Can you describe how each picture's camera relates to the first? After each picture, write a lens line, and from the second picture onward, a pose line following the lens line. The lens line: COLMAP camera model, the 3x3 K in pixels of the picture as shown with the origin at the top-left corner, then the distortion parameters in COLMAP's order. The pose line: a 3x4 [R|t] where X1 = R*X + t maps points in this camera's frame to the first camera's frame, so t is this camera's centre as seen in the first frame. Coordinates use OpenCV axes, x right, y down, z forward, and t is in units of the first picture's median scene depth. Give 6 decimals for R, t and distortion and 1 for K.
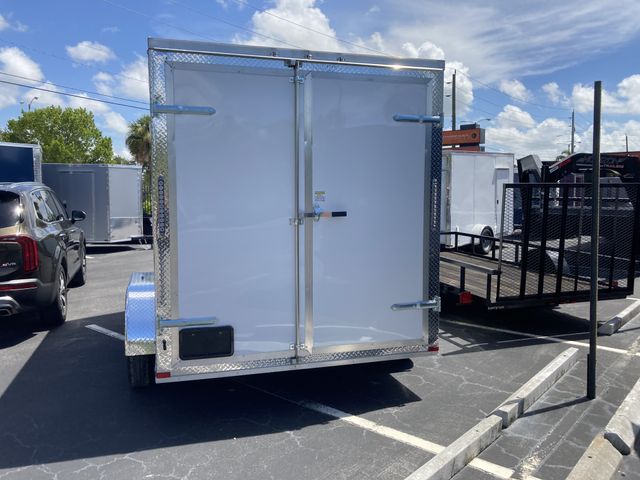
lens RADIAL K [[527.9, 0, 320.0], [0, 527.9, 240.0], [0, 0, 1]] dist [0.028878, -0.036426]
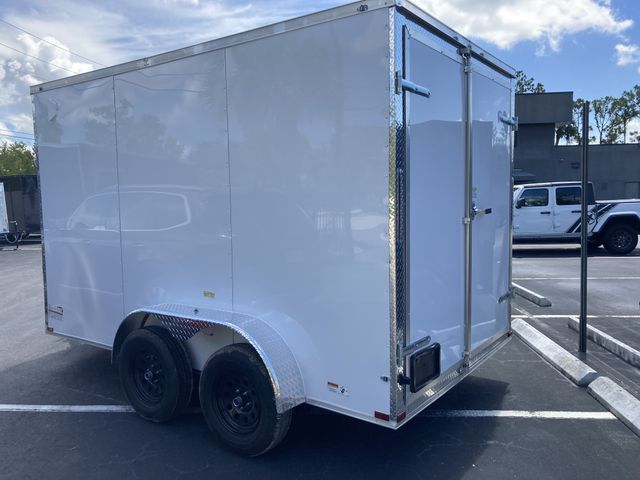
lens RADIAL K [[527.9, 0, 320.0], [0, 527.9, 240.0], [0, 0, 1]] dist [0.028878, -0.036426]
pose [[0.788546, -0.053646, 0.612632, -0.809931], [0.064000, 0.997937, 0.005009, -0.016463], [-0.611637, 0.035258, 0.790352, 0.410979]]
